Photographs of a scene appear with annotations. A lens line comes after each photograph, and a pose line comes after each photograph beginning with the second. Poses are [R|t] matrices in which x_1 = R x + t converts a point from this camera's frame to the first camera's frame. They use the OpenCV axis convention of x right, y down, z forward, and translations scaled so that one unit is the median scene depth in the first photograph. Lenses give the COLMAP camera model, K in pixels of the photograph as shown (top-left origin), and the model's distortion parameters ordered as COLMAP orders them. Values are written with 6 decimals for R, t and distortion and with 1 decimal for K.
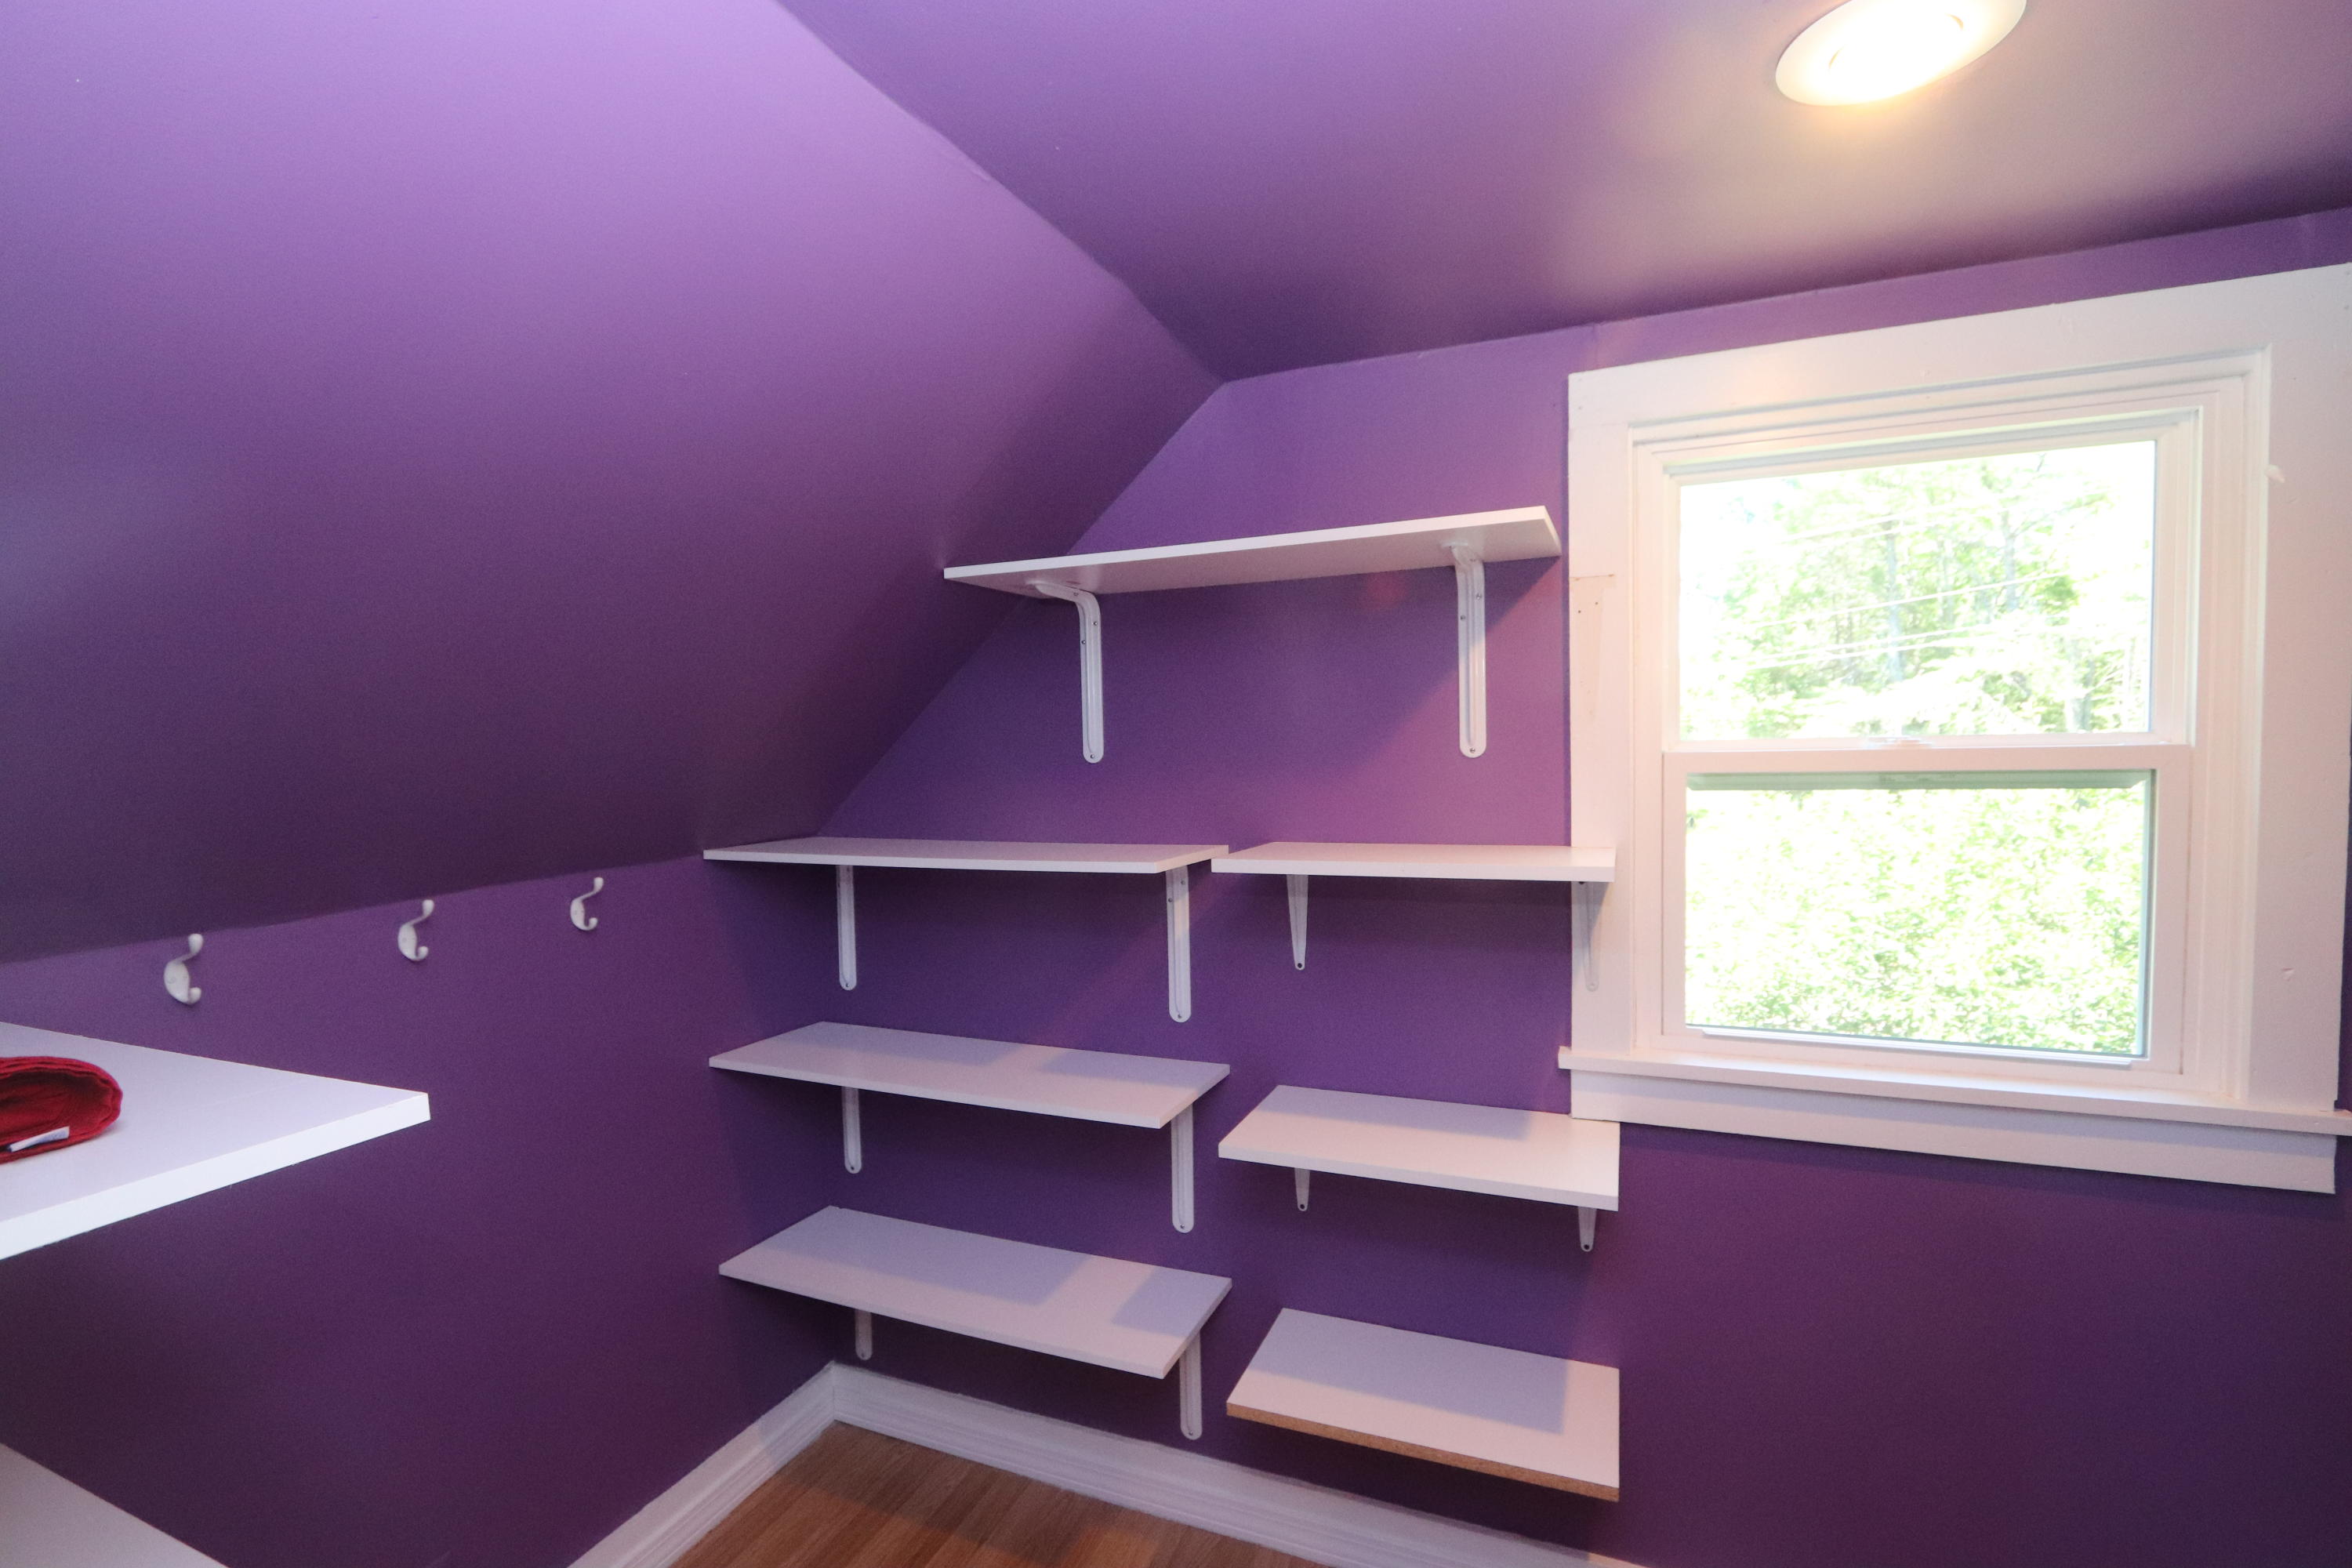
lens RADIAL K [[1079.6, 0, 1176.9], [0, 1079.6, 785.0], [0, 0, 1]] dist [0.001193, 0.000624]
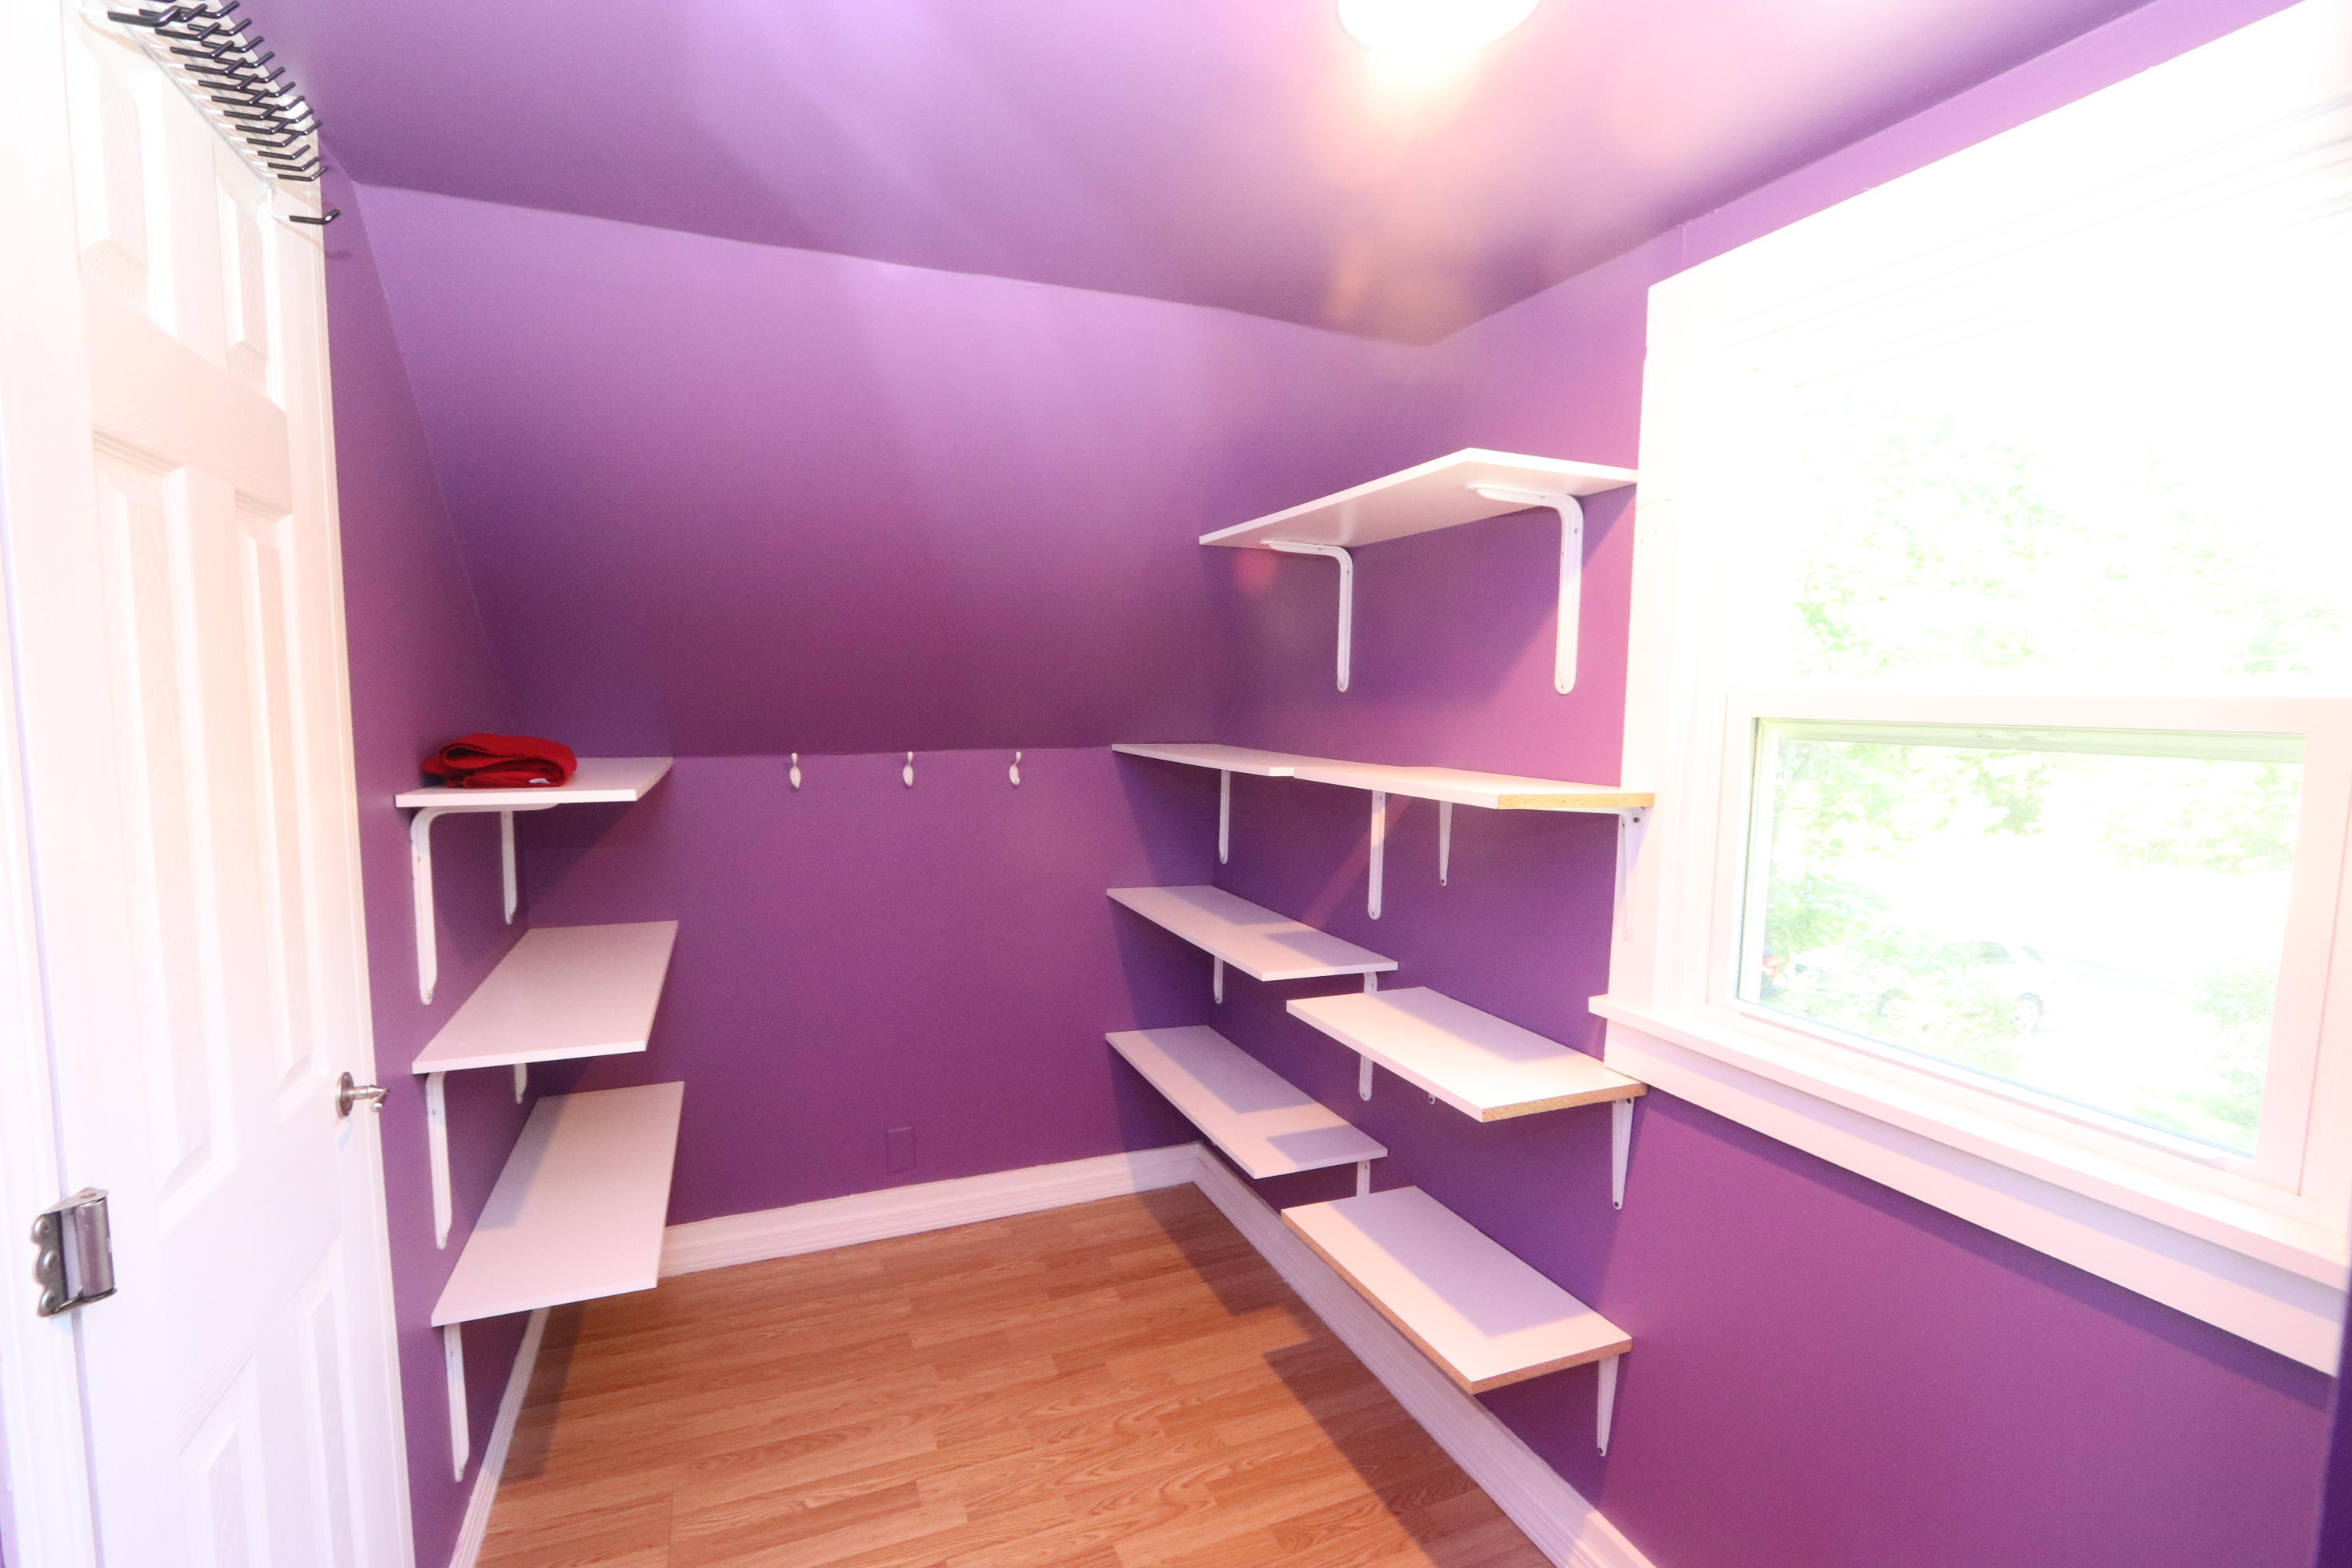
lens RADIAL K [[1079.6, 0, 1183.1], [0, 1079.6, 793.1], [0, 0, 1]] dist [0.001193, 0.000624]
pose [[0.725484, 0.096409, -0.681453, 0.685874], [-0.061443, 0.995259, 0.075392, 0.011574], [0.685491, -0.012825, 0.727968, 0.030933]]
